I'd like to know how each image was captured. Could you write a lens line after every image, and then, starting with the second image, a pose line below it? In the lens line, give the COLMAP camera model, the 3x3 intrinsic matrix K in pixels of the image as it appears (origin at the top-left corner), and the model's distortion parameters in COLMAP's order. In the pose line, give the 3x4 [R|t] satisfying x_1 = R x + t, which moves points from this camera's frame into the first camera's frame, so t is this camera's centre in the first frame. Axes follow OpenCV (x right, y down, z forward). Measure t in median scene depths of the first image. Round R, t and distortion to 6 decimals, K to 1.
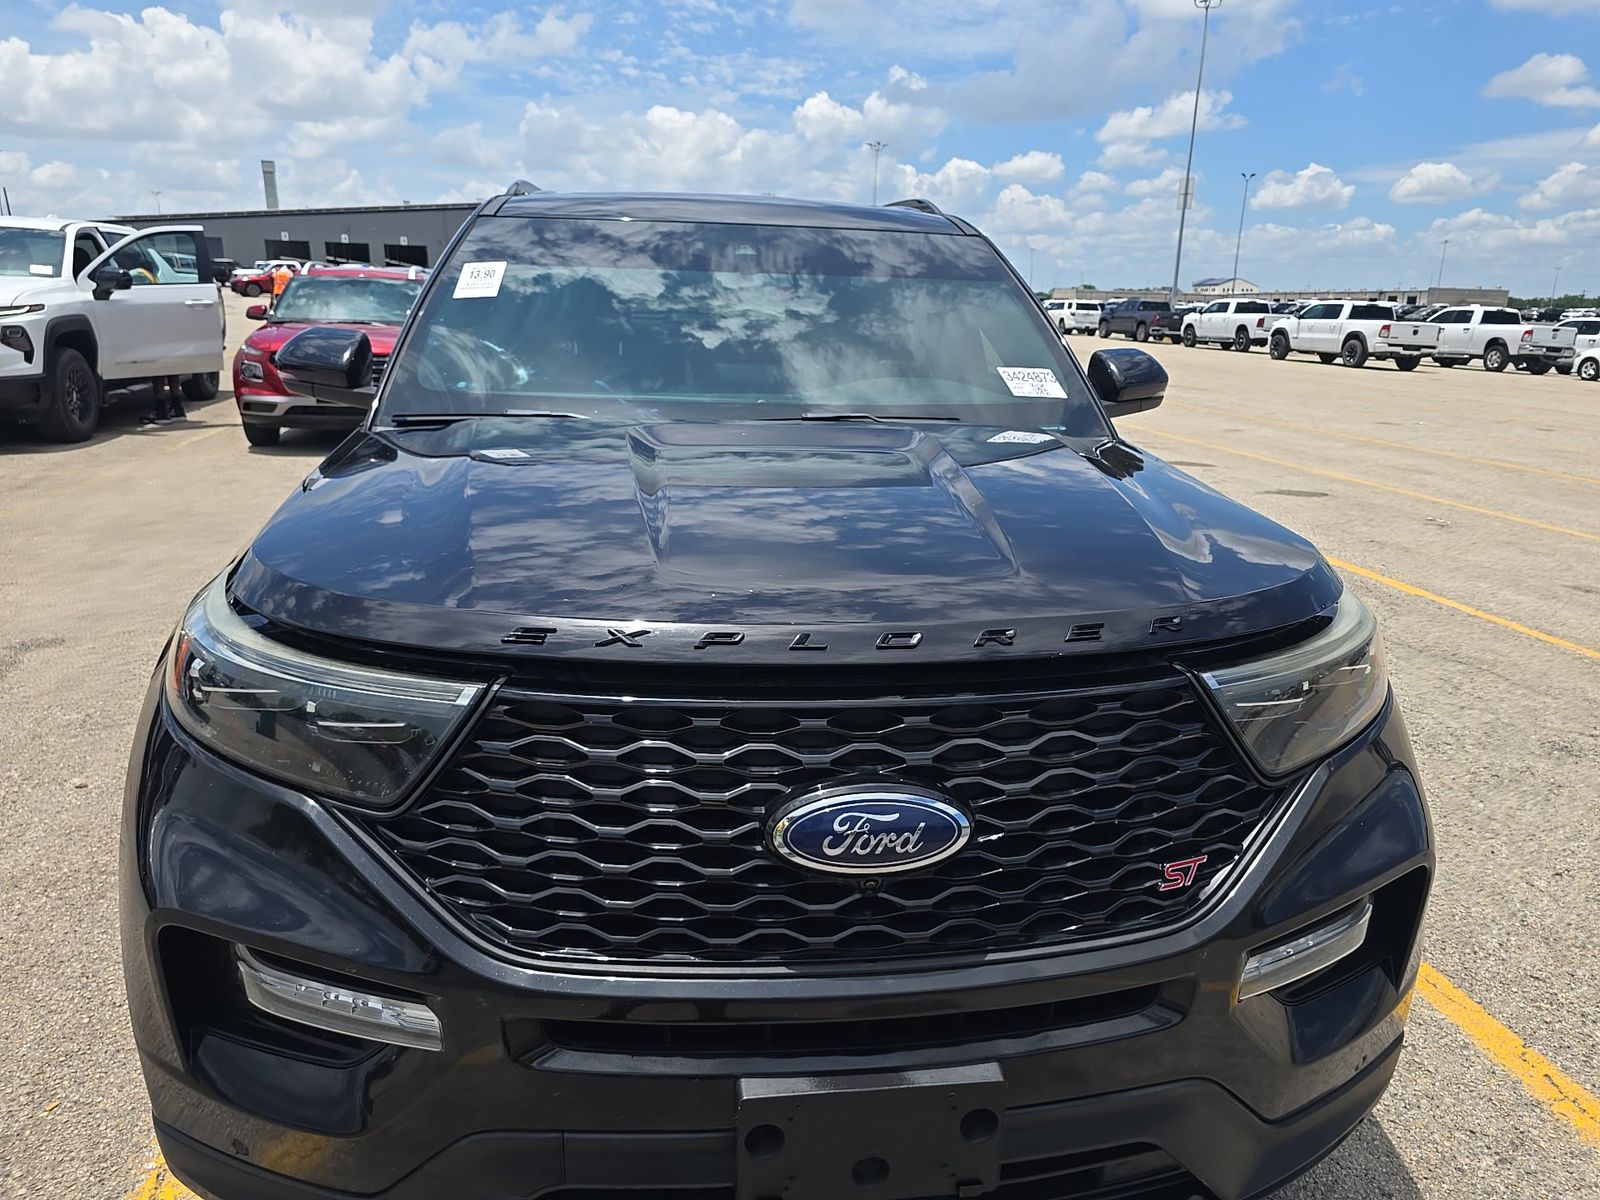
lens RADIAL K [[1079.0, 0, 804.8], [0, 1079.0, 604.2], [0, 0, 1]] dist [0.038458, -0.029075]
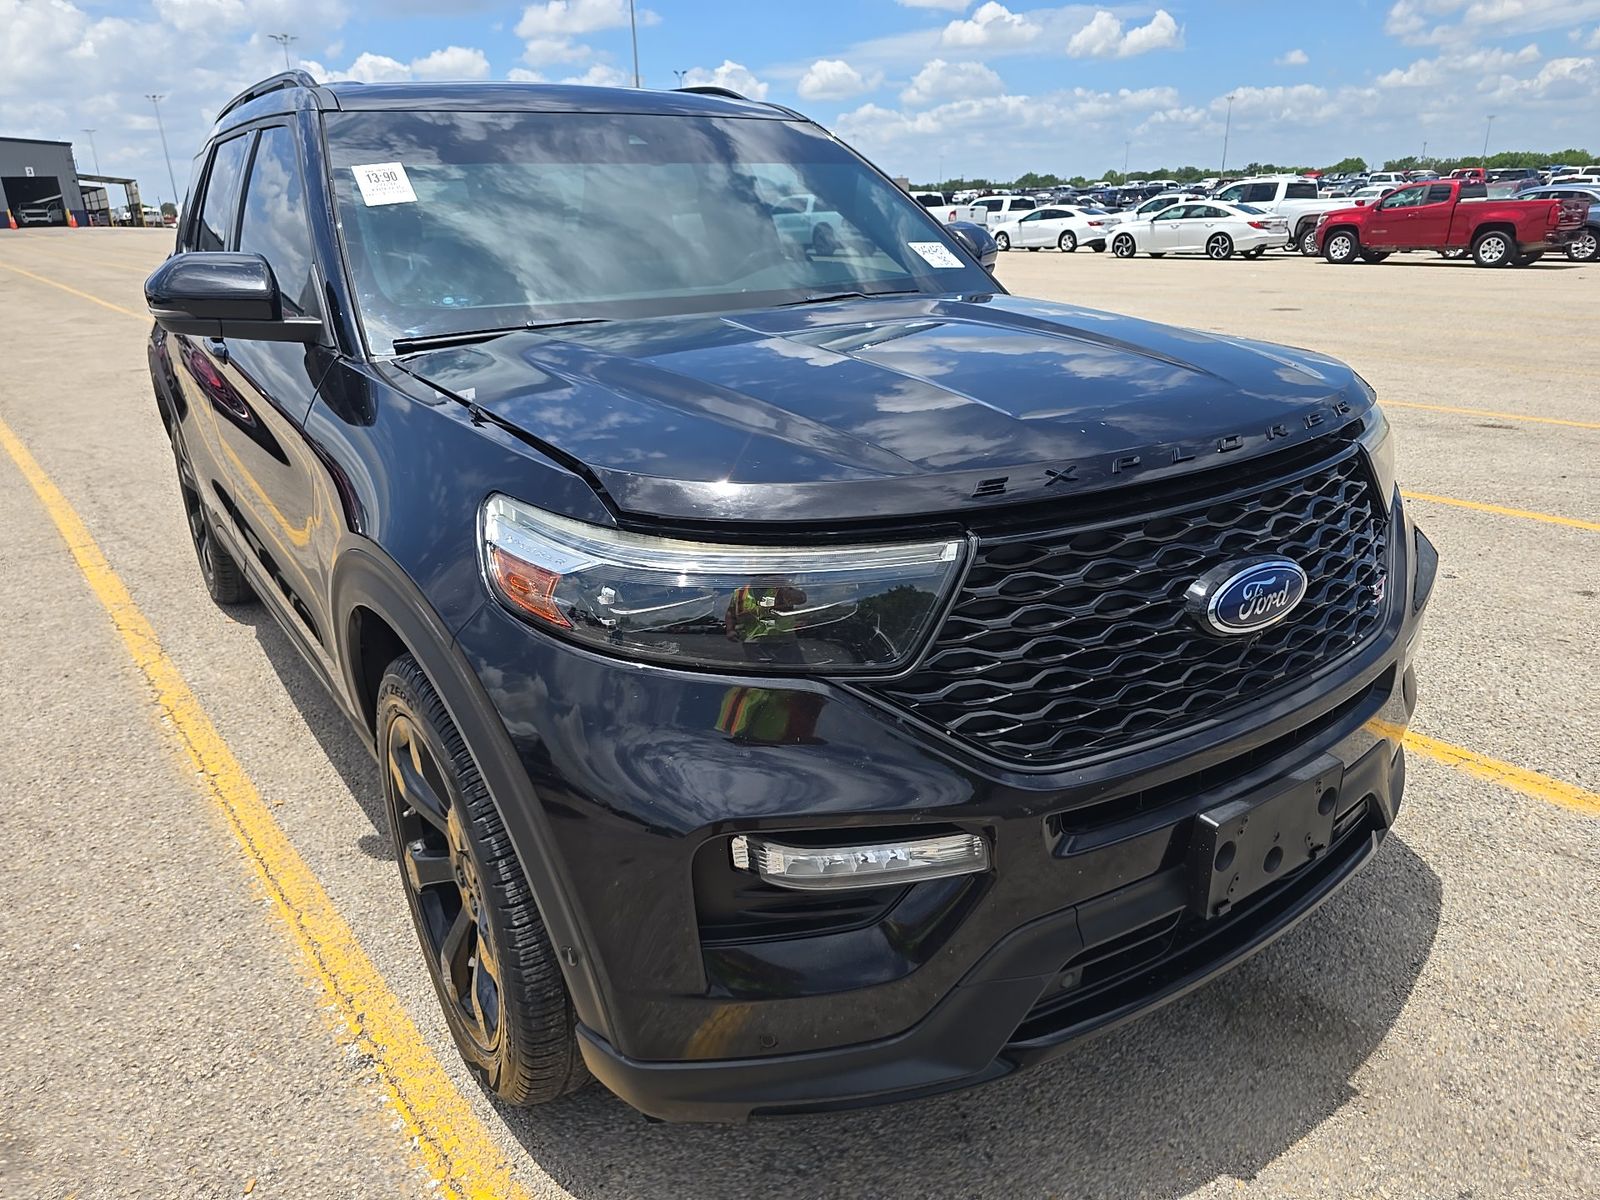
lens RADIAL K [[1079.0, 0, 816.4], [0, 1079.0, 598.1], [0, 0, 1]] dist [0.038458, -0.029075]
pose [[0.890052, -0.205162, 0.407081, -0.878127], [0.174876, 0.978346, 0.110717, -0.013494], [-0.420981, -0.027355, 0.906657, 0.079238]]
